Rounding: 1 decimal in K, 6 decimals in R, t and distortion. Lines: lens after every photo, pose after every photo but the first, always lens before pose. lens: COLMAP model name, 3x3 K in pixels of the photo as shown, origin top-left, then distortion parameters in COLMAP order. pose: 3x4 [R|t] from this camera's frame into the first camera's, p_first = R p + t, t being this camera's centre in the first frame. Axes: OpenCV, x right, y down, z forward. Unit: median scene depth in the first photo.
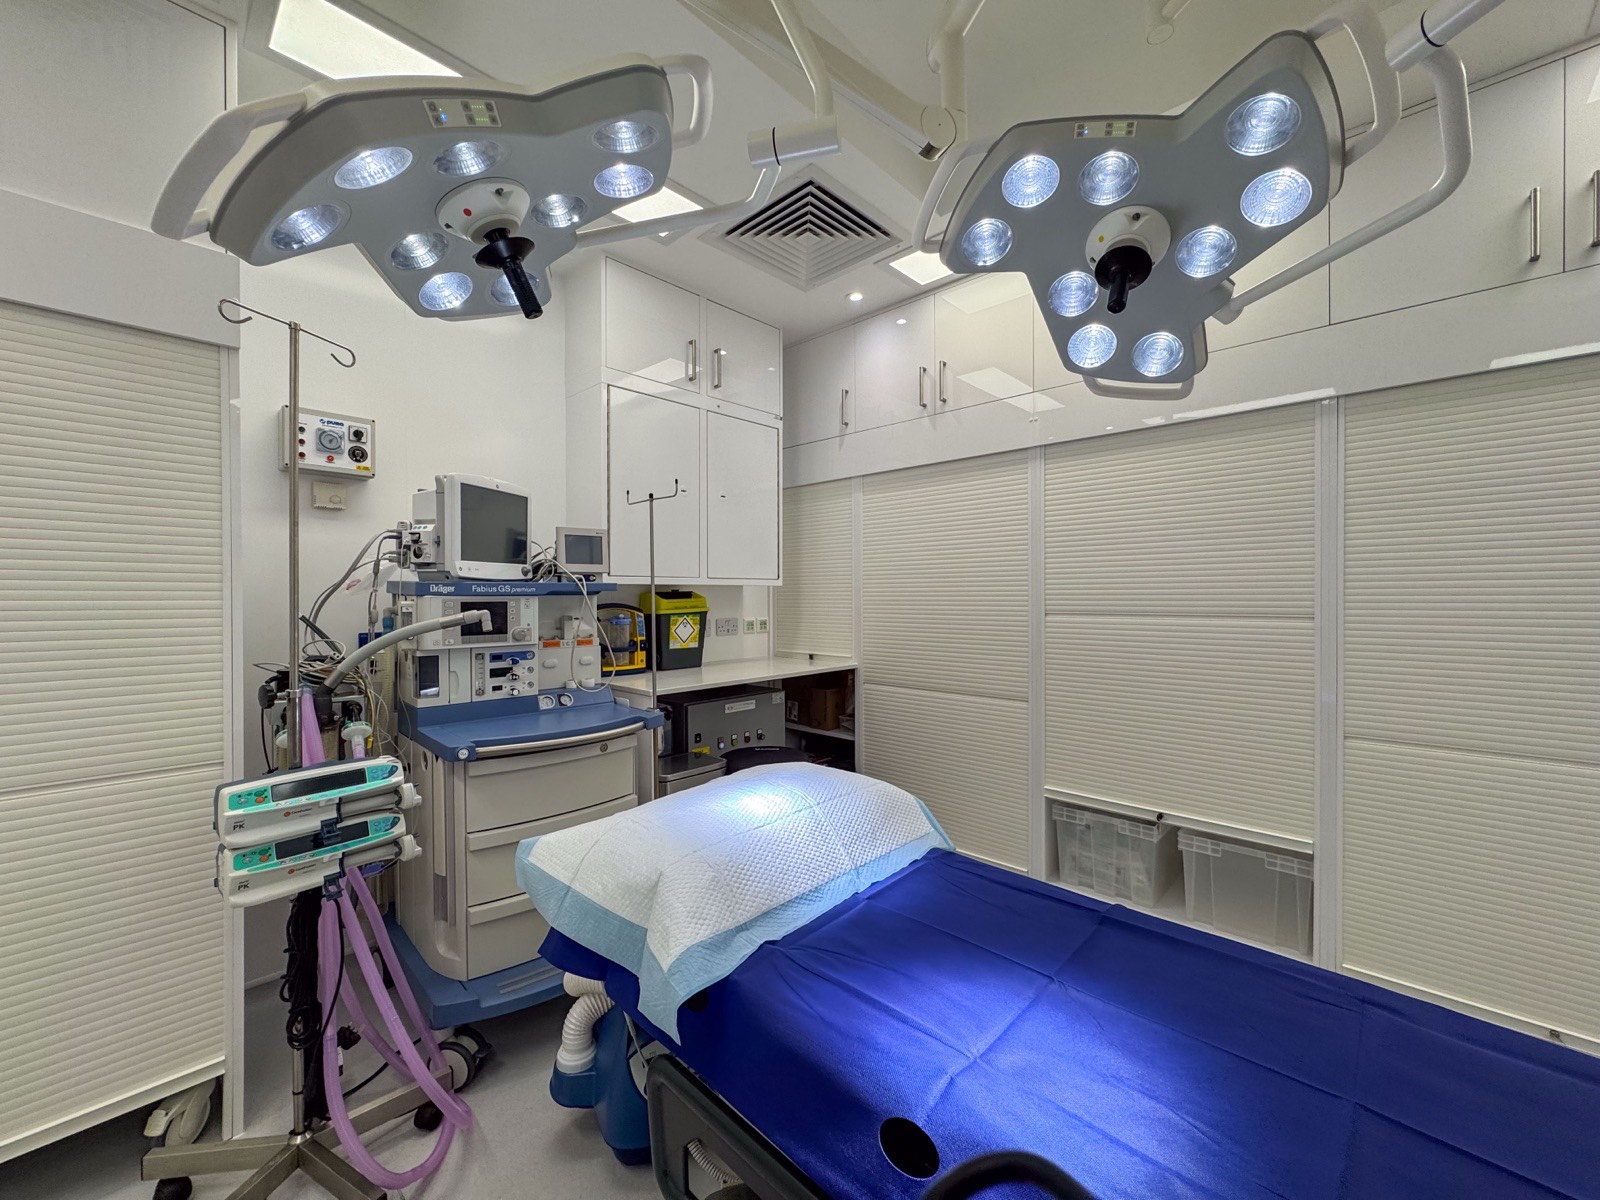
lens RADIAL K [[640.1, 0, 799.6], [0, 640.1, 600.2], [0, 0, 1]] dist [-0.001752, 0.000391]
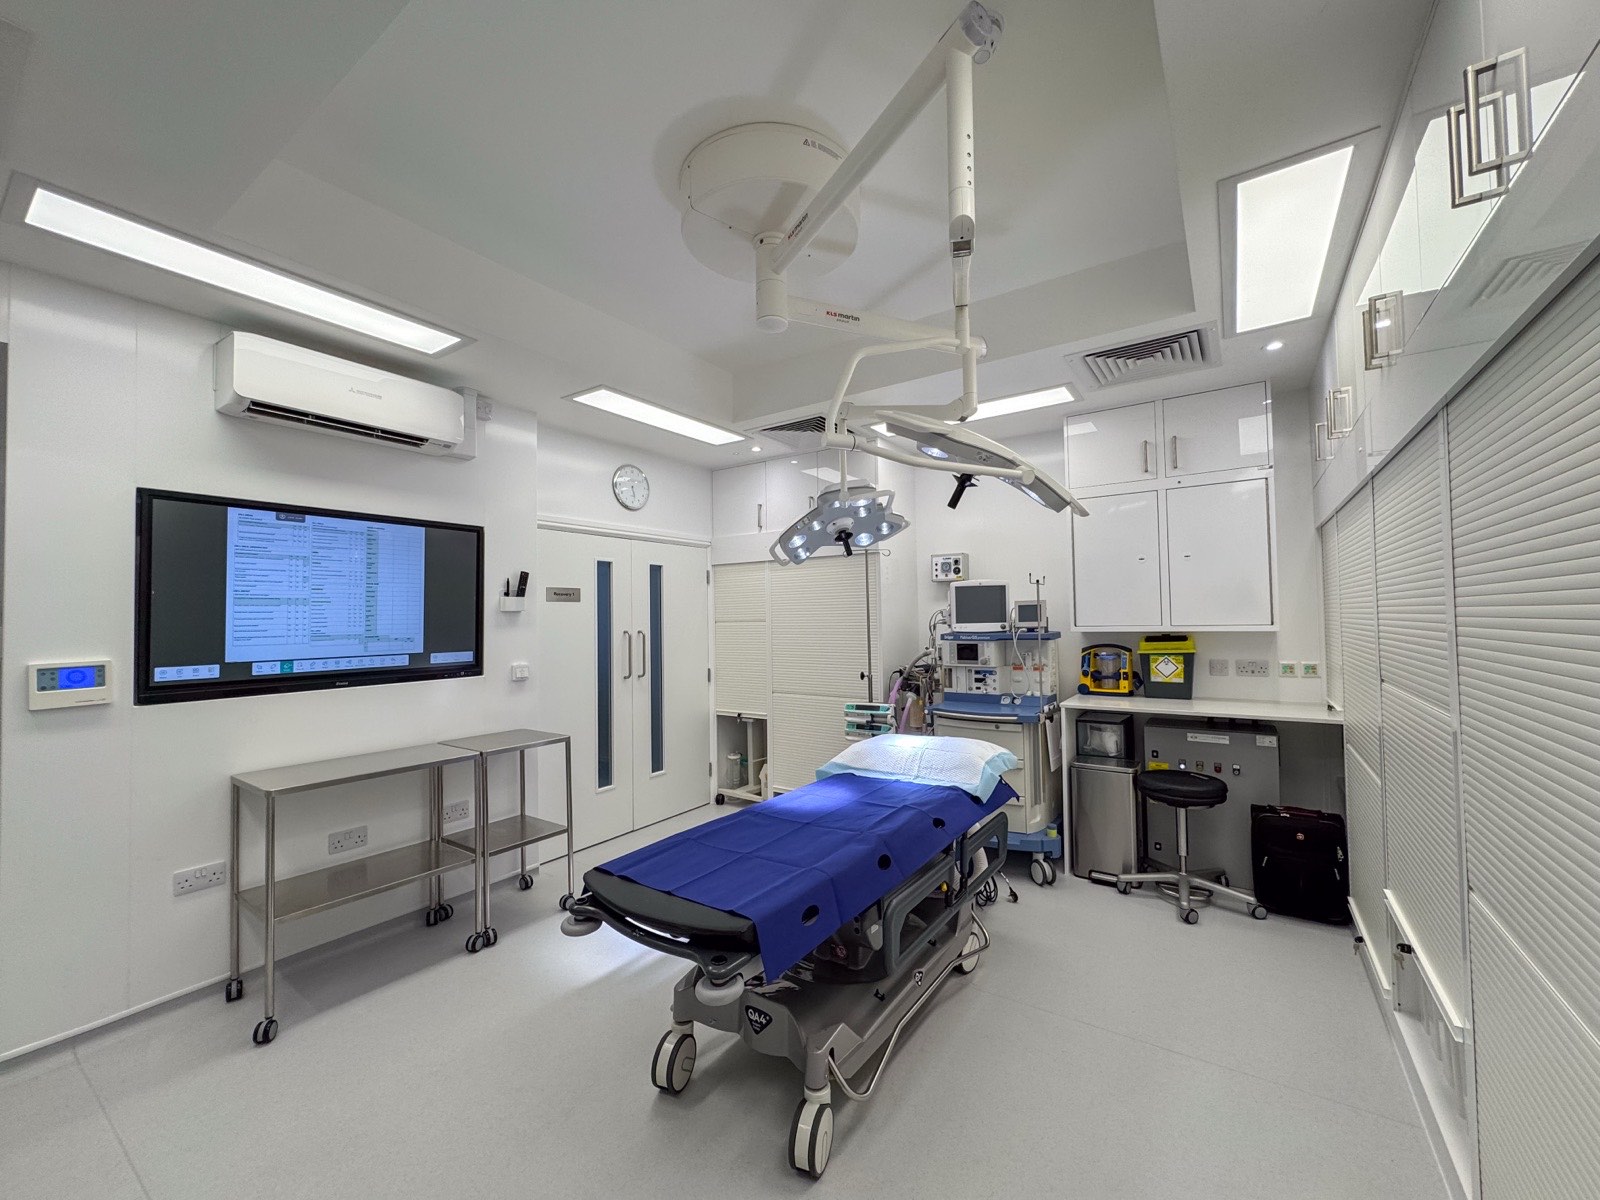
lens RADIAL K [[640.1, 0, 797.6], [0, 640.1, 608.6], [0, 0, 1]] dist [-0.001752, 0.000391]
pose [[0.153428, -0.013372, -0.988069, 1.362706], [0.009496, 0.999882, -0.012057, -0.085469], [0.988114, -0.007533, 0.153537, 0.159467]]
